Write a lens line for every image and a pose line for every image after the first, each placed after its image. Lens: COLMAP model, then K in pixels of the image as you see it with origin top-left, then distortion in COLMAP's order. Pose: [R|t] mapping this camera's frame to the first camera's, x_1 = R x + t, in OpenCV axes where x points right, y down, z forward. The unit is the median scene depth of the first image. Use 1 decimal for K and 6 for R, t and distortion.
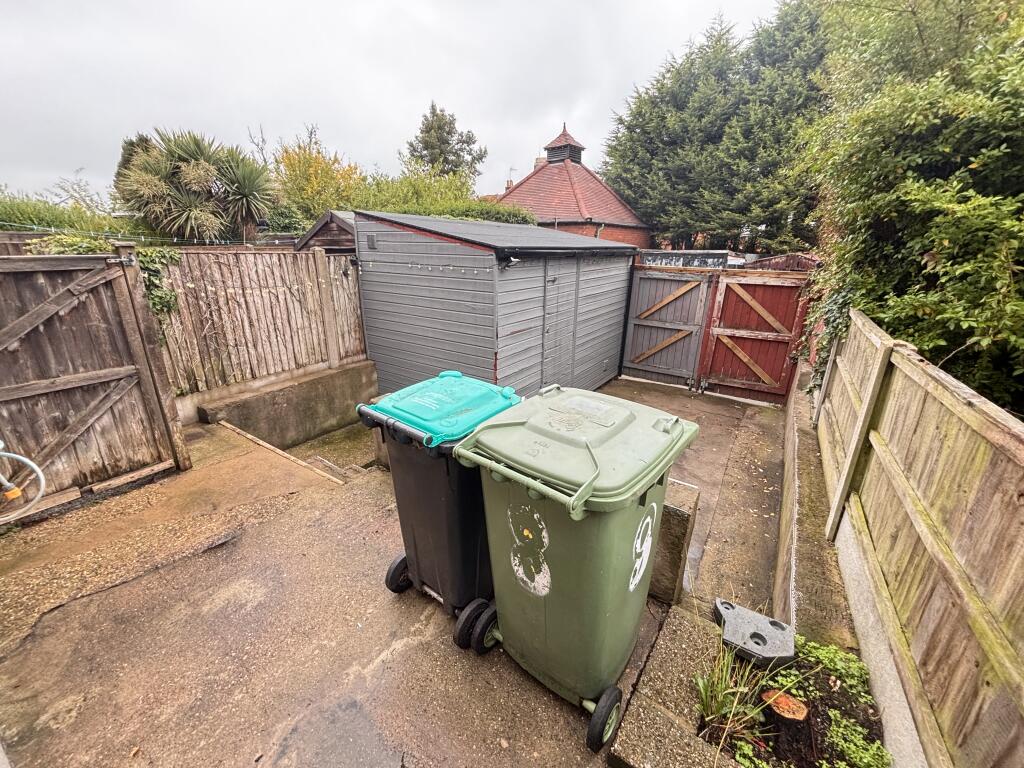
lens RADIAL K [[410.5, 0, 510.5], [0, 410.5, 383.6], [0, 0, 1]] dist [-0.002707, 0.000019]
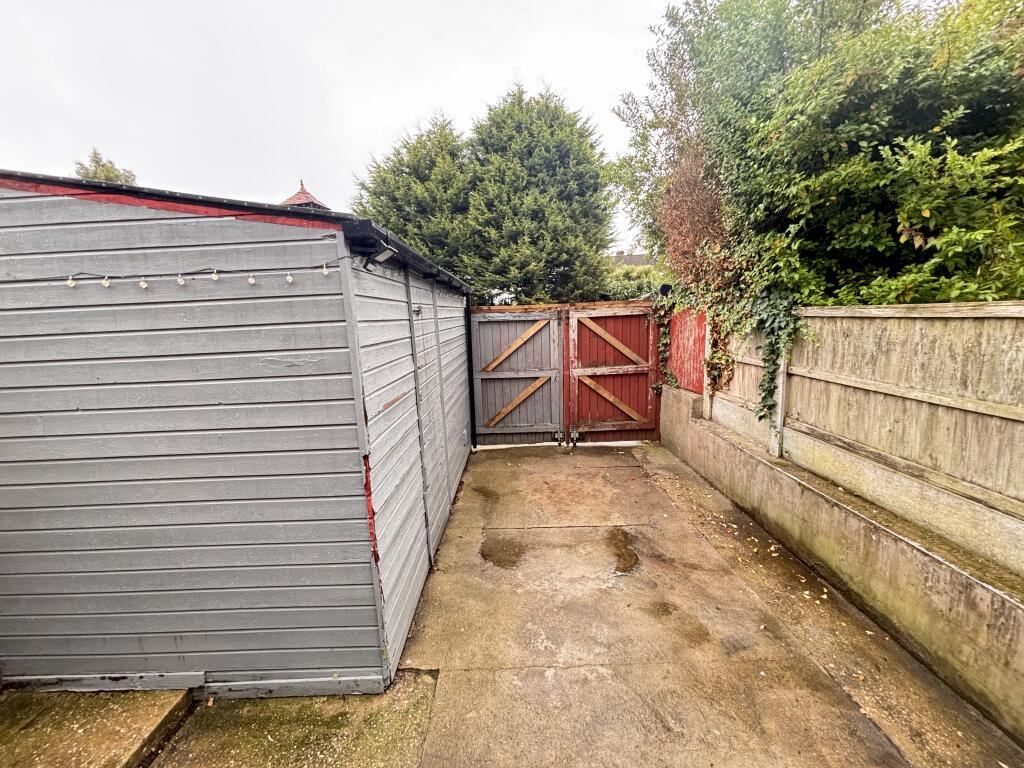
lens RADIAL K [[410.5, 0, 511.1], [0, 410.5, 388.5], [0, 0, 1]] dist [-0.002707, 0.000019]
pose [[0.832135, -0.142152, 0.536044, -0.080697], [0.225818, 0.969681, -0.093405, -0.042097], [-0.506514, 0.198774, 0.839007, 0.323651]]
